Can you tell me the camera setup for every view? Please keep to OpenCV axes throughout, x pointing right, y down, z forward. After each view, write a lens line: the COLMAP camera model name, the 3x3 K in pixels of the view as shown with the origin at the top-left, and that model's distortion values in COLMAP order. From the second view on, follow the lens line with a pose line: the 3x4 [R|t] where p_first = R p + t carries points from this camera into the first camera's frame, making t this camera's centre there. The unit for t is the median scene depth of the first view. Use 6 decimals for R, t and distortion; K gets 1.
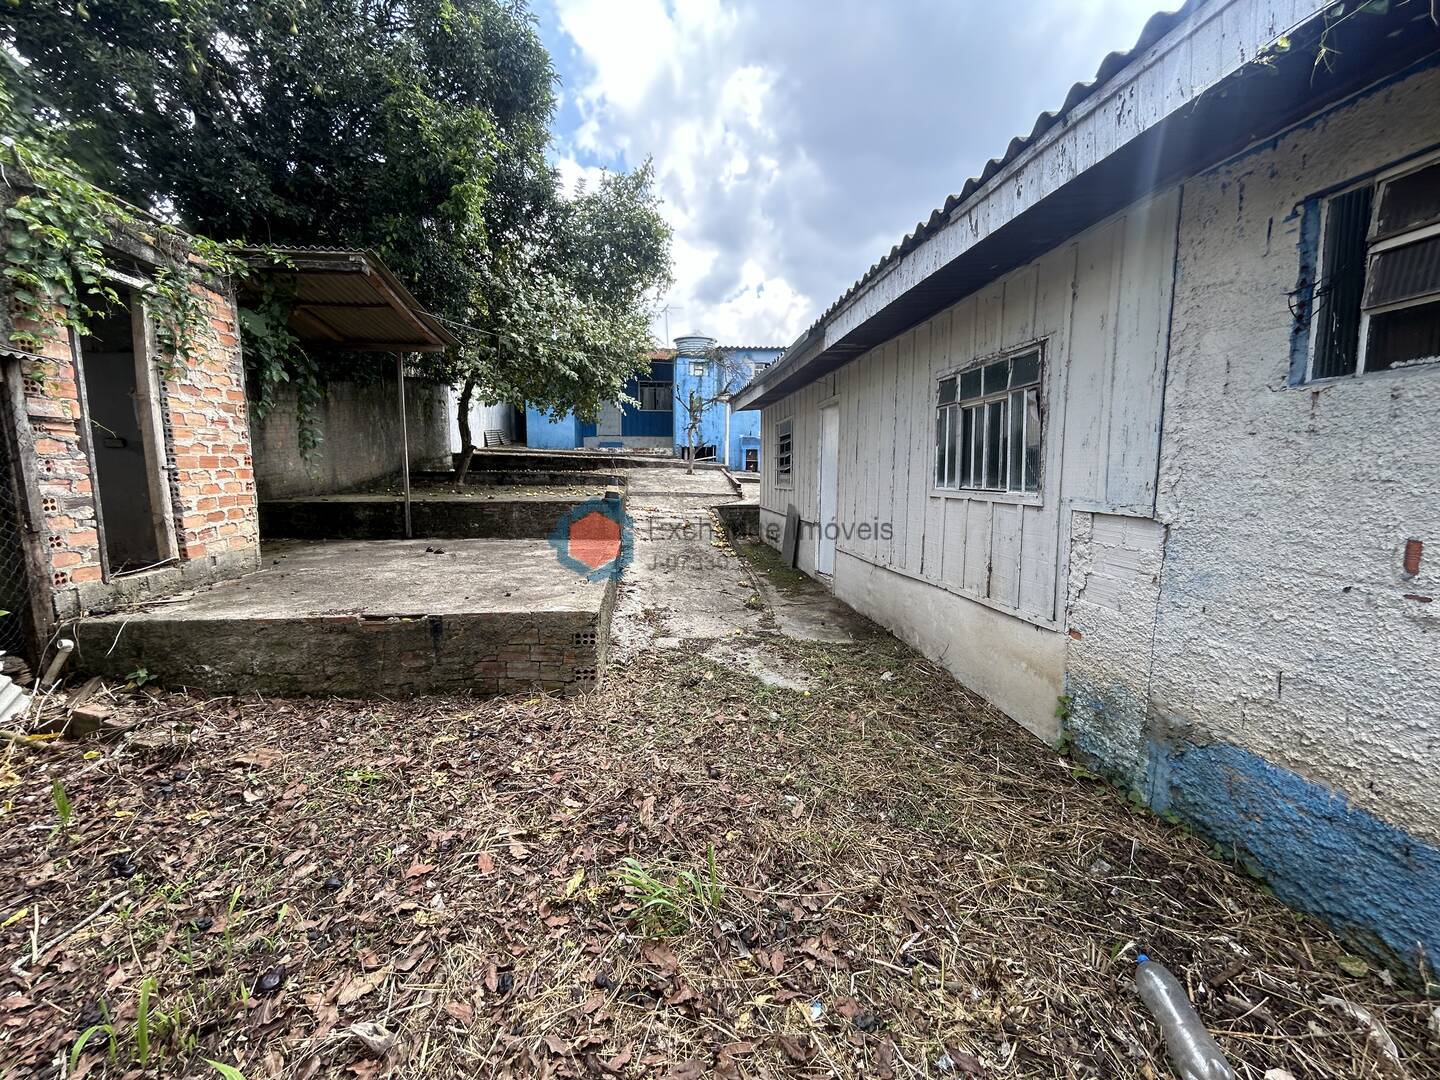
lens RADIAL K [[580.4, 0, 720.0], [0, 580.4, 540.0], [0, 0, 1]] dist [-0.008428, 0.000030]
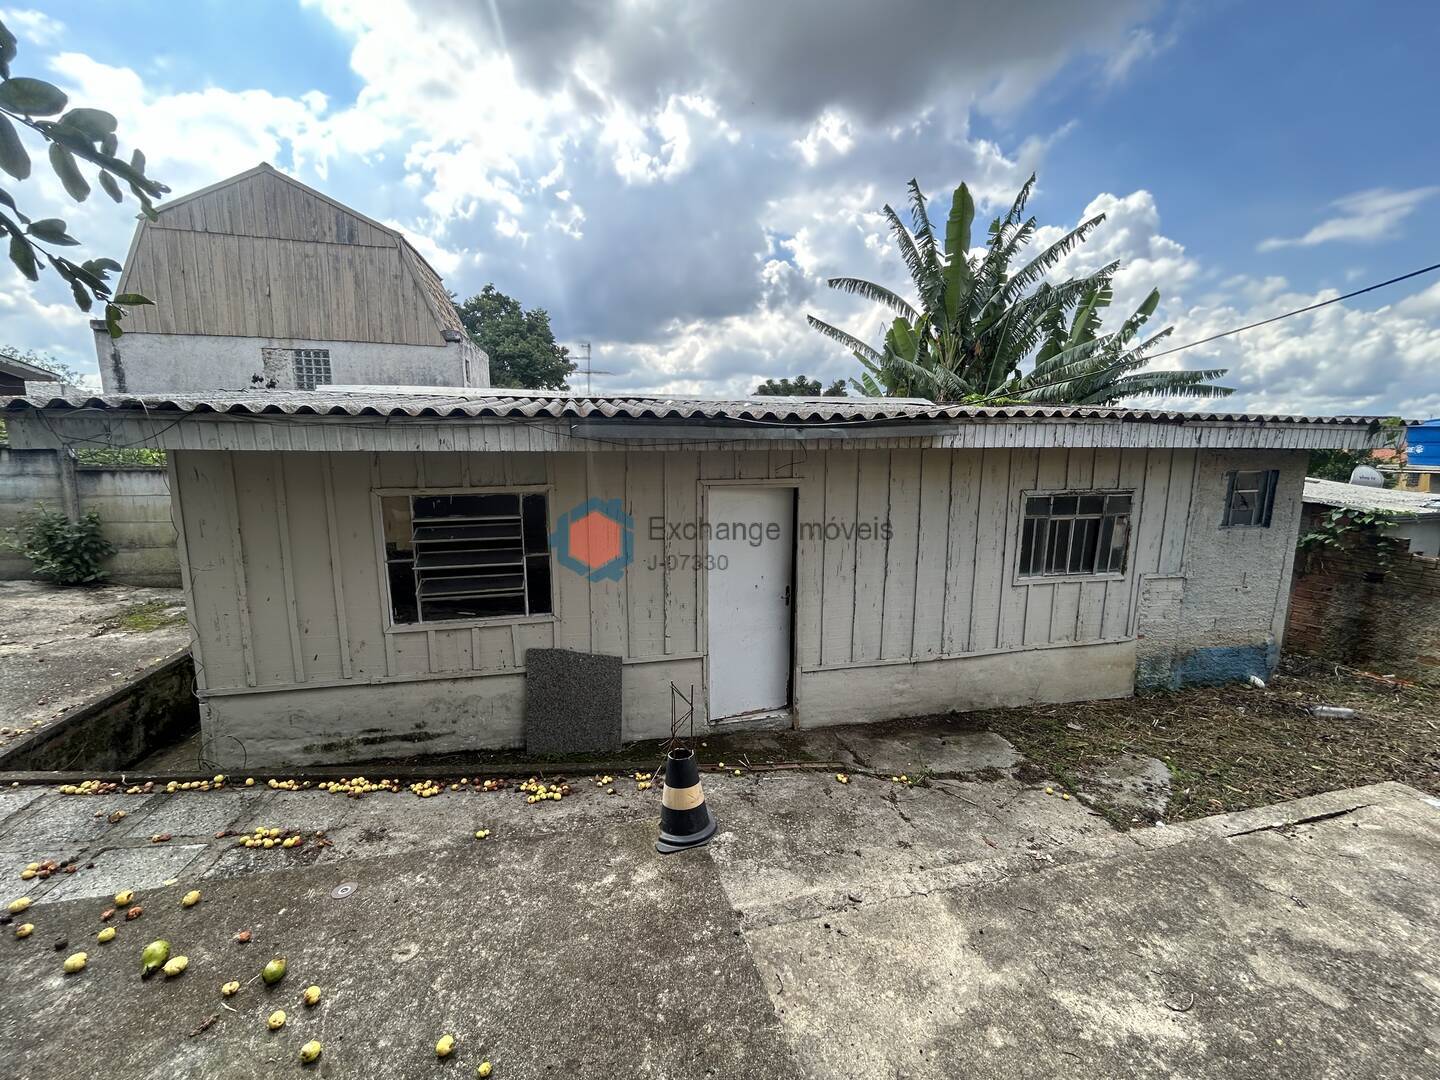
lens RADIAL K [[580.4, 0, 720.0], [0, 580.4, 540.0], [0, 0, 1]] dist [-0.008428, 0.000030]
pose [[-0.086155, -0.159926, 0.983362, -1.130751], [0.117653, 0.978492, 0.169442, -0.648695], [-0.989310, 0.130294, -0.065486, 2.394823]]
